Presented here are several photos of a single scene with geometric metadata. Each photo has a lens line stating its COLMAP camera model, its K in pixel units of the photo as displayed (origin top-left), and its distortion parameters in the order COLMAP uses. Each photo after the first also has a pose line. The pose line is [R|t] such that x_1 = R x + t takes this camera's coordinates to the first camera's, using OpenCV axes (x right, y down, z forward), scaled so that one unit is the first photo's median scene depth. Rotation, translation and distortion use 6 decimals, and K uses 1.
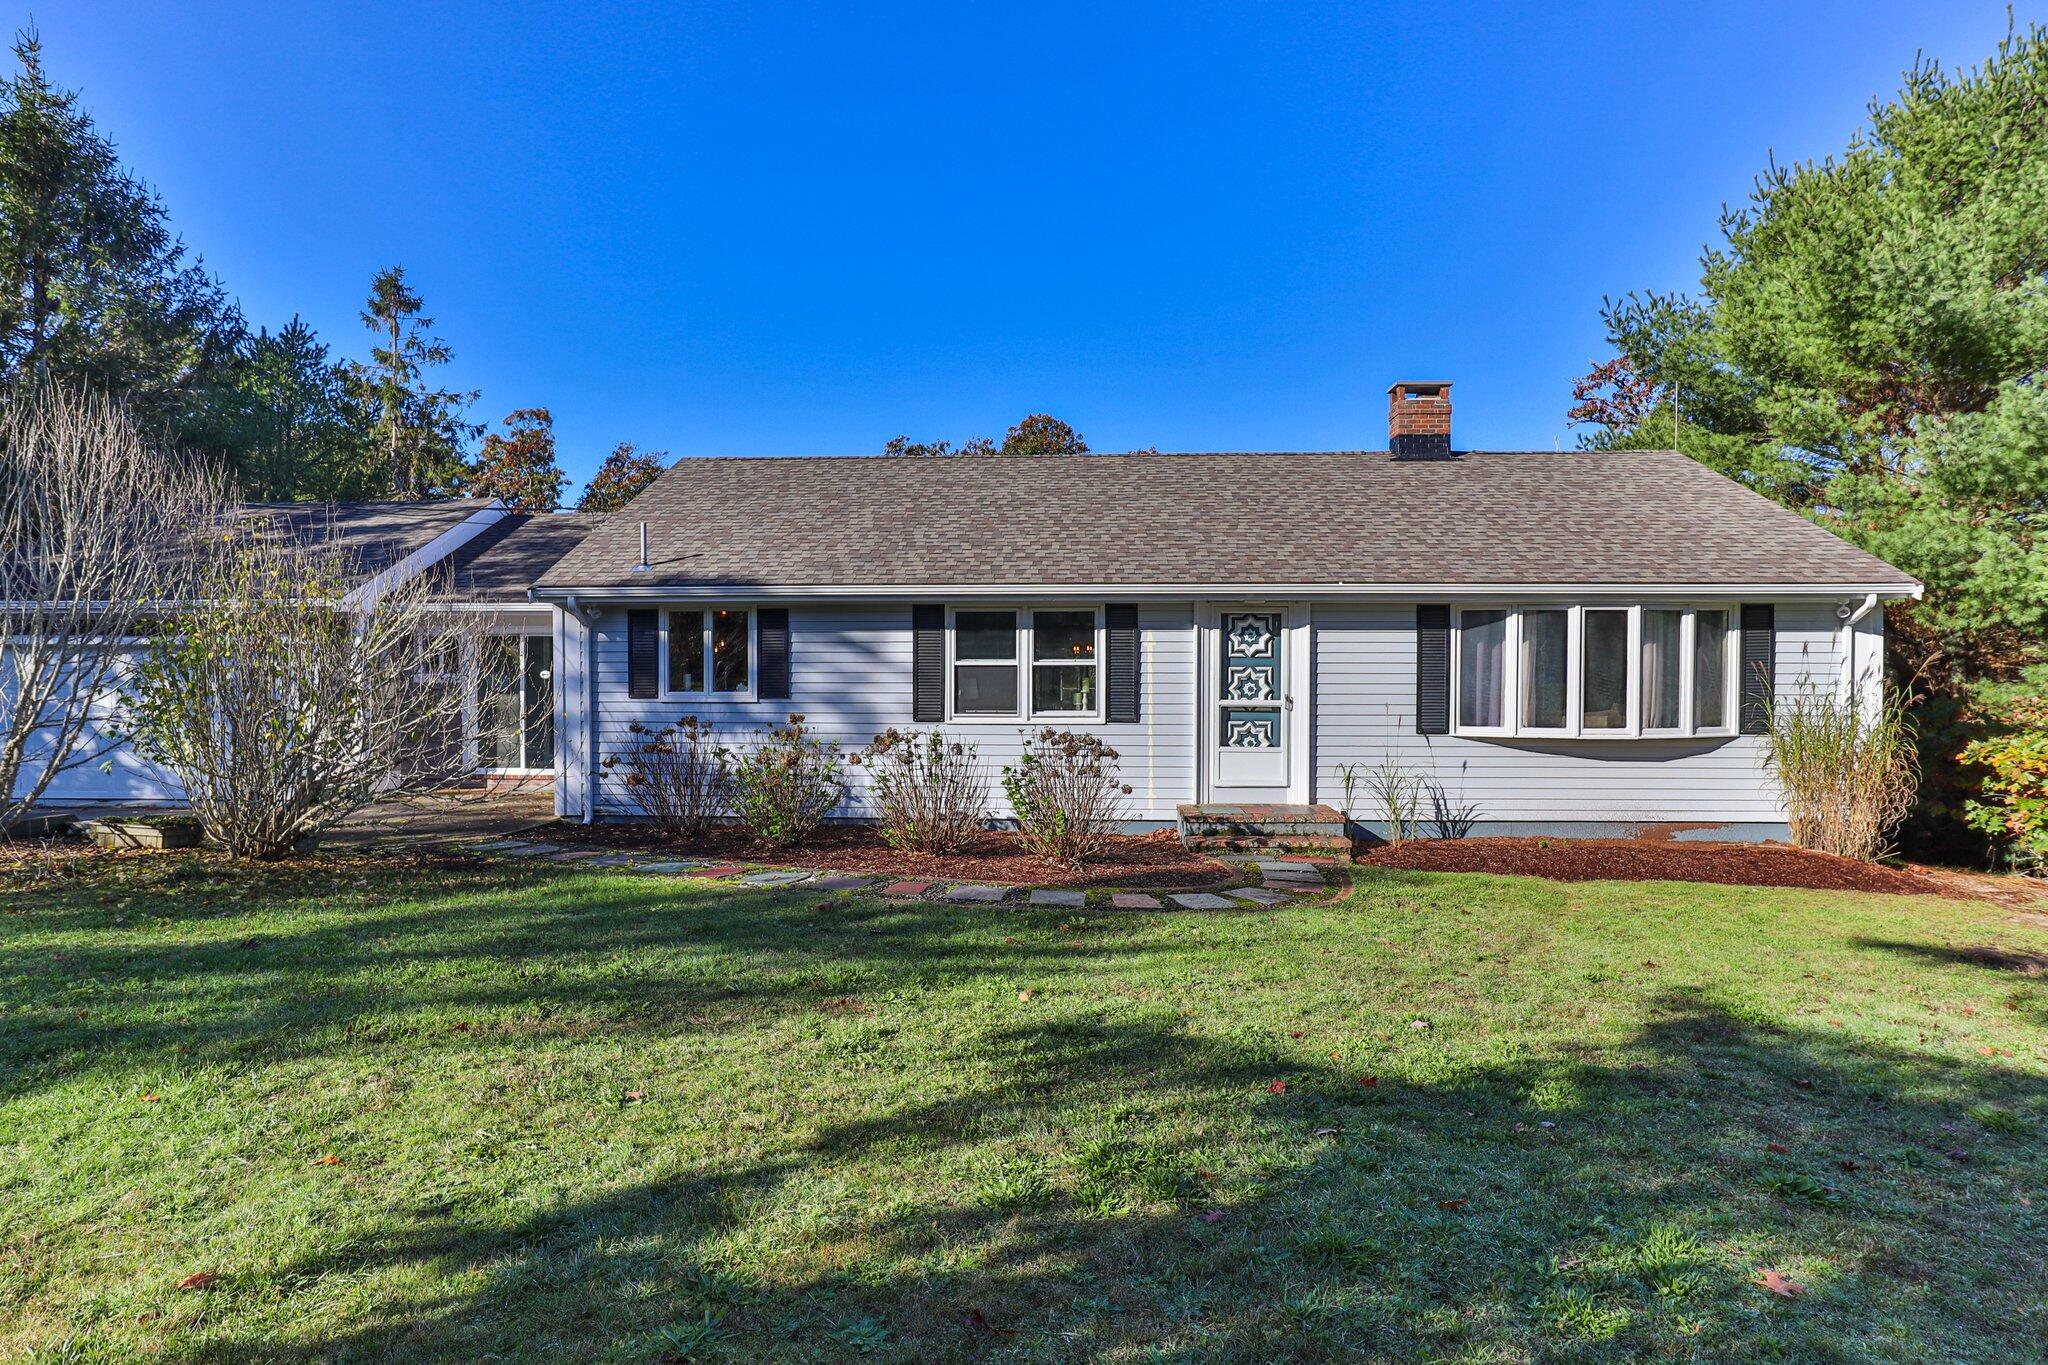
lens RADIAL K [[1190.2, 0, 1031.2], [0, 1190.2, 687.7], [0, 0, 1]] dist [-0.012902, 0.004174]
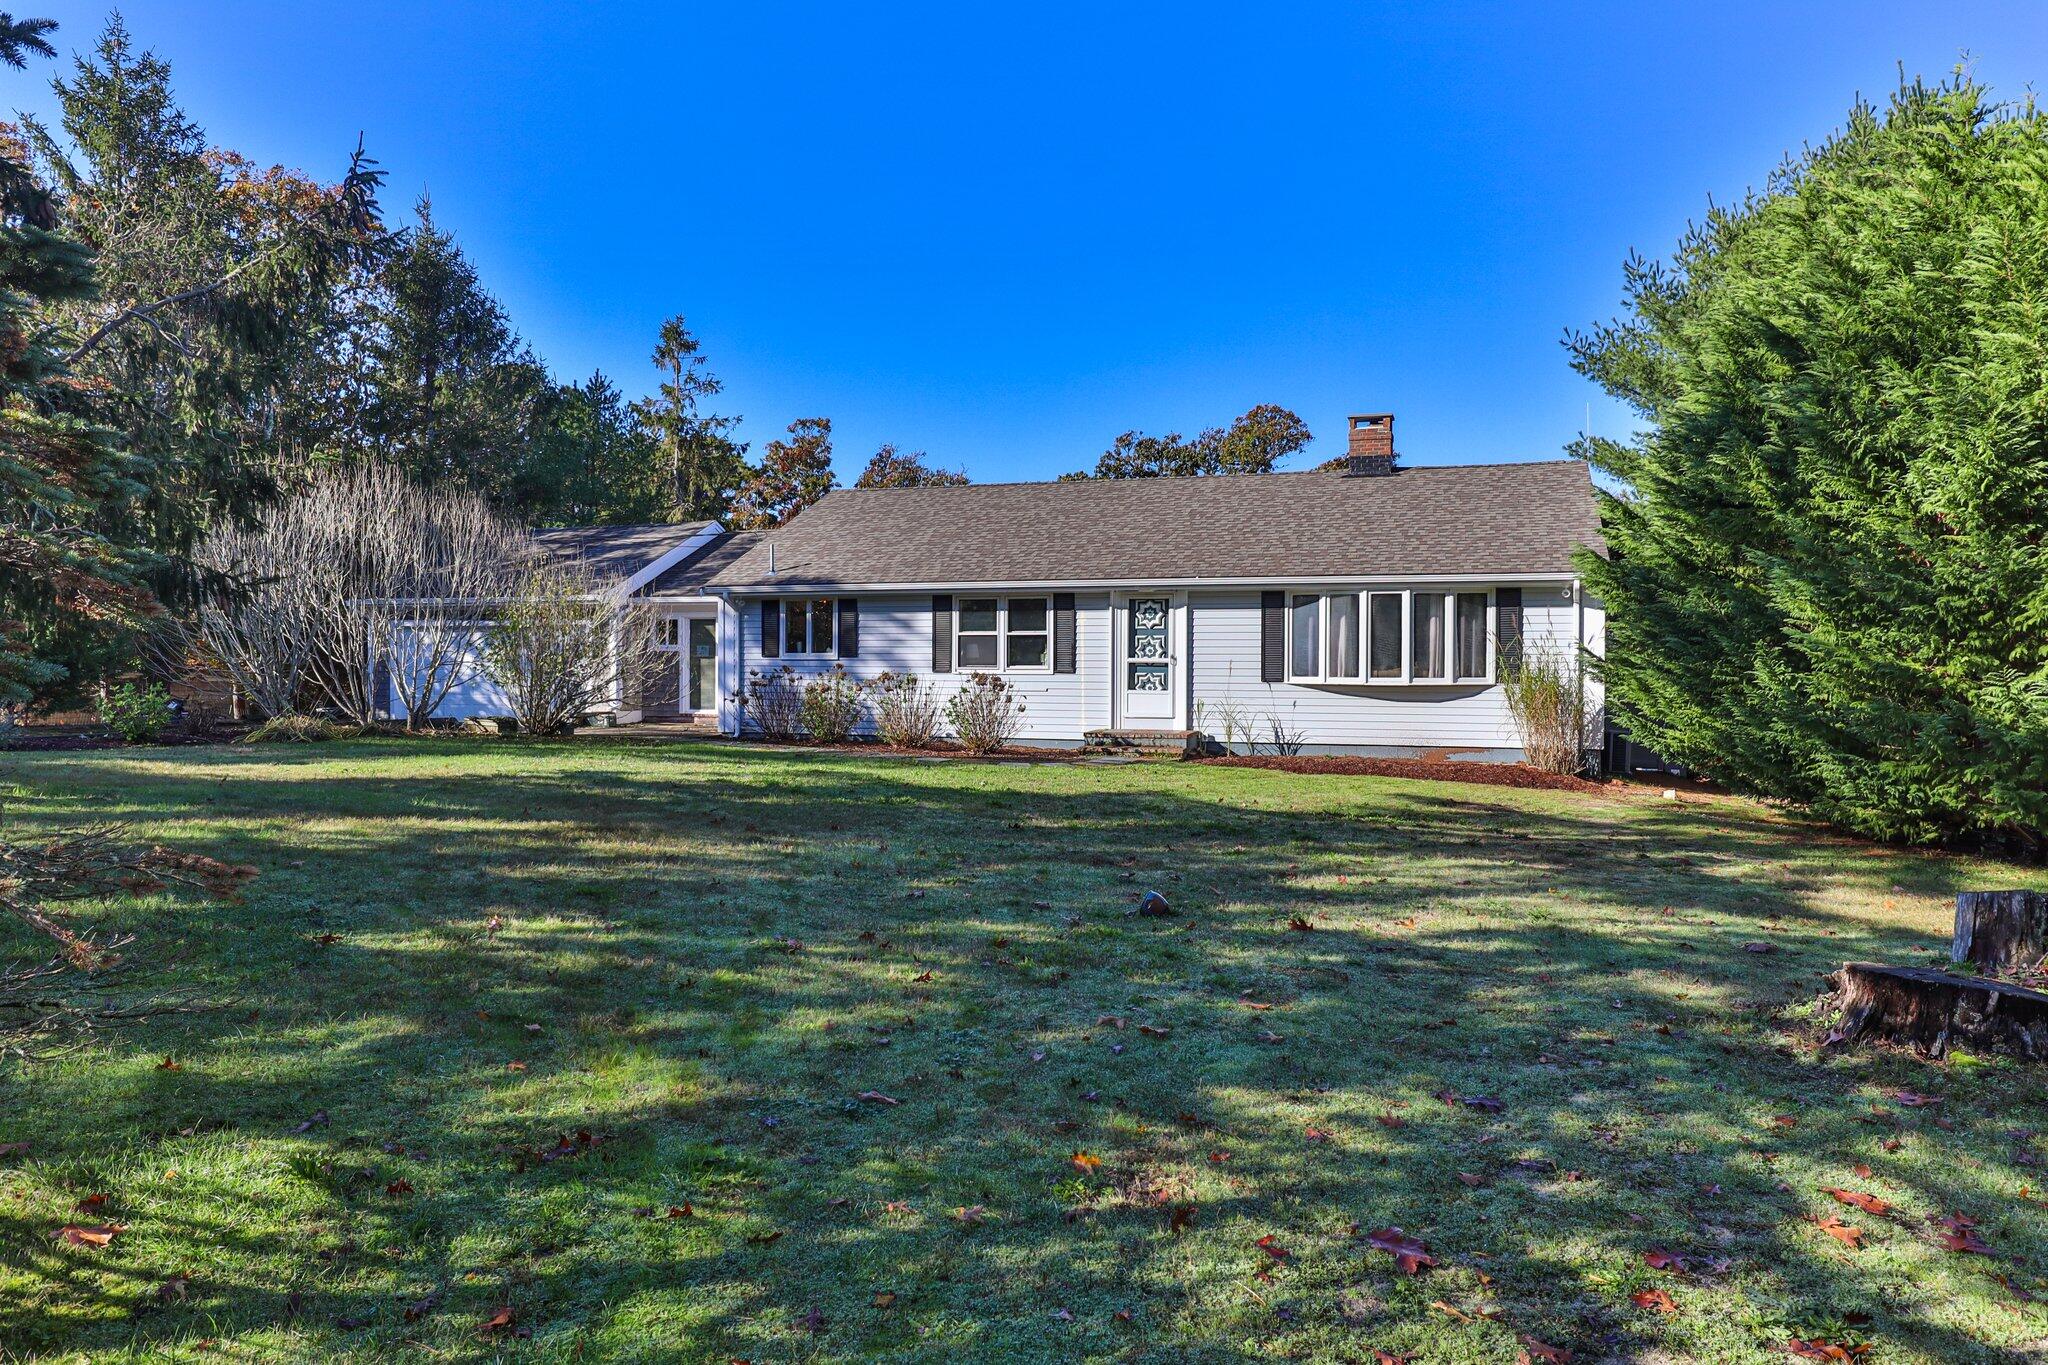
lens RADIAL K [[1293.2, 0, 1019.4], [0, 1293.2, 675.3], [0, 0, 1]] dist [-0.007815, -0.000400]
pose [[0.967507, 0.005947, -0.252774, 0.423603], [-0.007640, 0.999954, -0.005718, 0.040881], [0.252729, 0.007464, 0.967508, -0.561912]]
